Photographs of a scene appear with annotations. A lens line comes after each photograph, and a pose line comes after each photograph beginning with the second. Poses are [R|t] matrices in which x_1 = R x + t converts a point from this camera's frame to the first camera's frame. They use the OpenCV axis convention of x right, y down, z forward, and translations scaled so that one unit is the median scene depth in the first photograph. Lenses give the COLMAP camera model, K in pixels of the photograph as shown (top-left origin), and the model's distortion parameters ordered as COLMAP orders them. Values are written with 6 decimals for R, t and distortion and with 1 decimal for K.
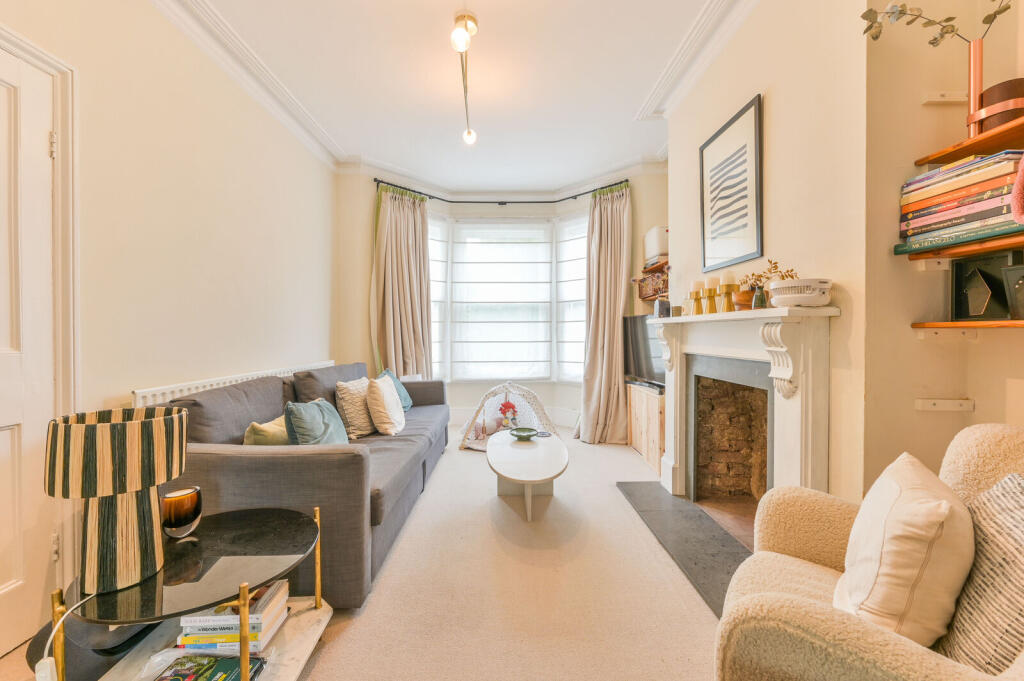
lens RADIAL K [[402.2, 0, 508.0], [0, 402.2, 335.3], [0, 0, 1]] dist [-0.001724, -0.000402]
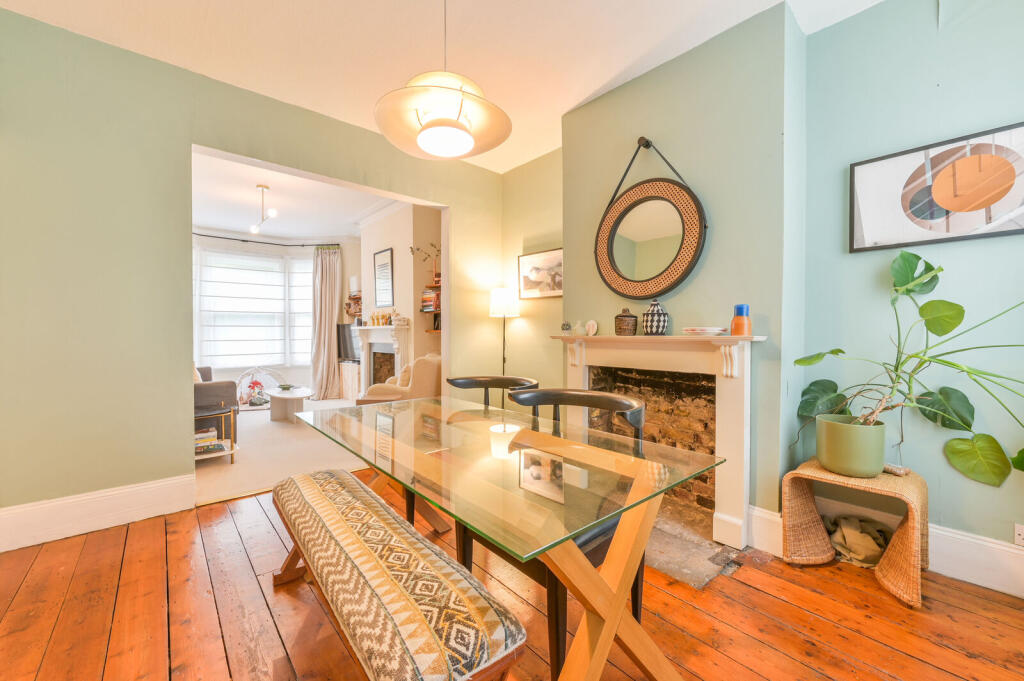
lens RADIAL K [[402.2, 0, 506.2], [0, 402.2, 335.1], [0, 0, 1]] dist [-0.001724, -0.000402]
pose [[0.763085, -0.007749, 0.646251, -0.272586], [0.007987, 0.999965, 0.002560, 0.002096], [-0.646248, 0.003208, 0.763120, -0.778810]]
